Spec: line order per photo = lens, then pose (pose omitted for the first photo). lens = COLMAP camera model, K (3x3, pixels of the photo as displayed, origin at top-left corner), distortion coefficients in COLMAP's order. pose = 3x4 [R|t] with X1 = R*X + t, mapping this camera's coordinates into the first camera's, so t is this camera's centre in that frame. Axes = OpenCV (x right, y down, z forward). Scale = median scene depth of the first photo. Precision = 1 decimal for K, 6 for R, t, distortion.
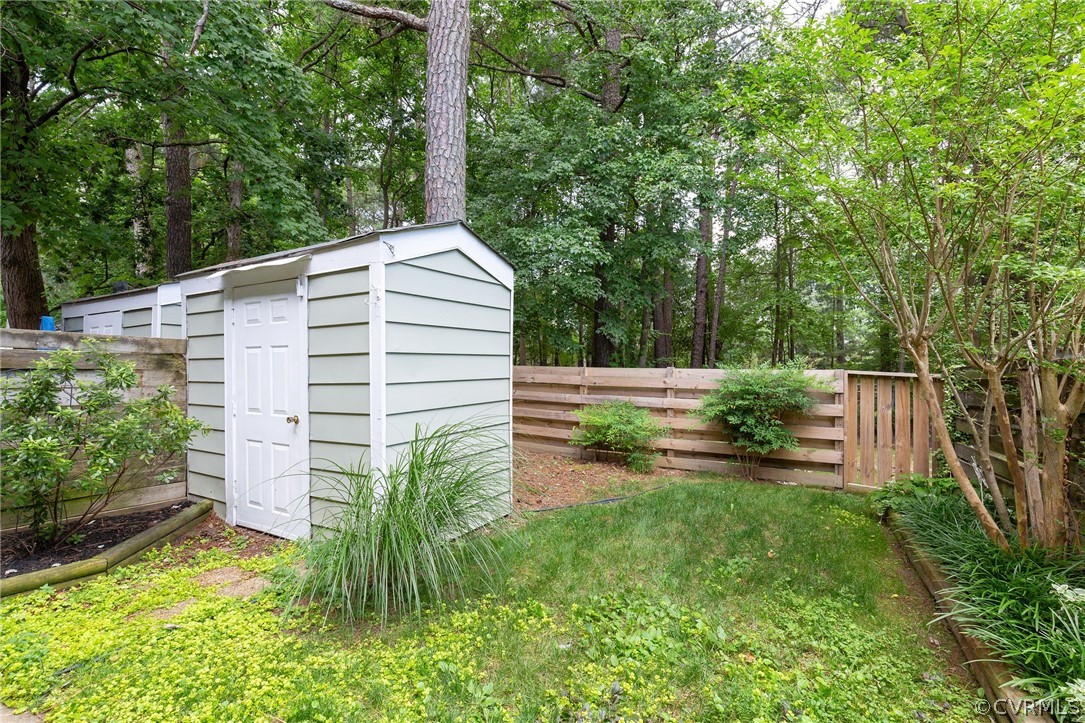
lens RADIAL K [[480.8, 0, 542.5], [0, 480.8, 361.5], [0, 0, 1]] dist [0.000366, 0.000093]
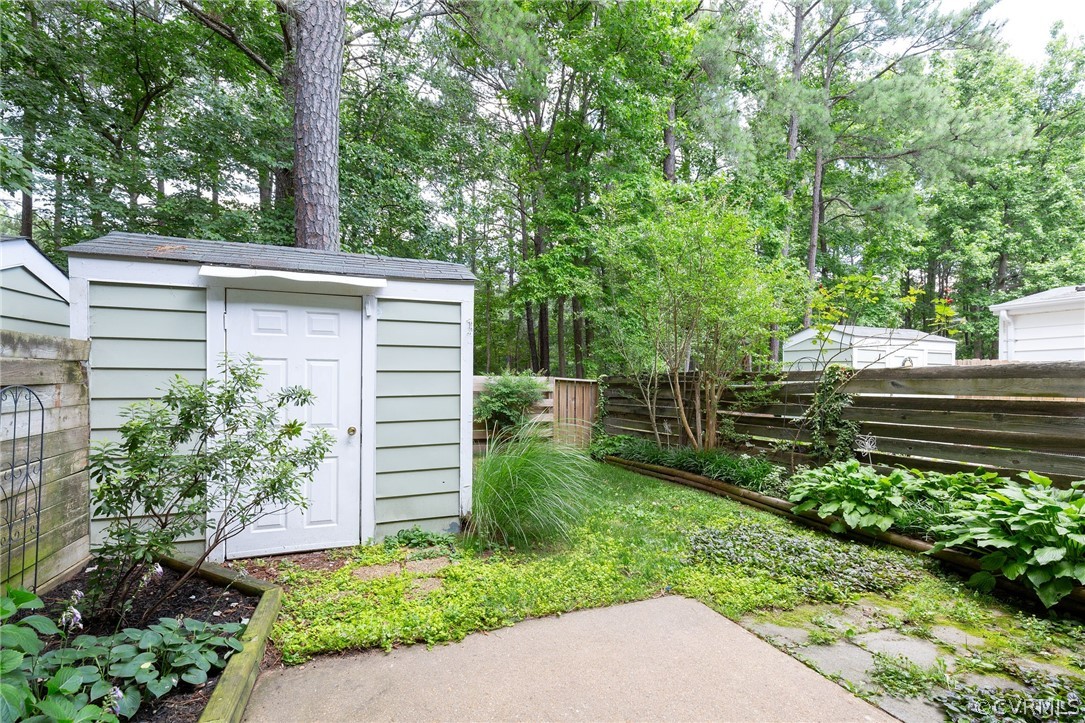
lens RADIAL K [[499.8, 0, 542.5], [0, 499.8, 361.5], [0, 0, 1]] dist [-0.000061, -0.000029]
pose [[0.642776, 0.021551, 0.765751, -0.884514], [-0.026653, 0.999628, -0.005761, -0.028838], [-0.765590, -0.016706, 0.643112, -0.018106]]
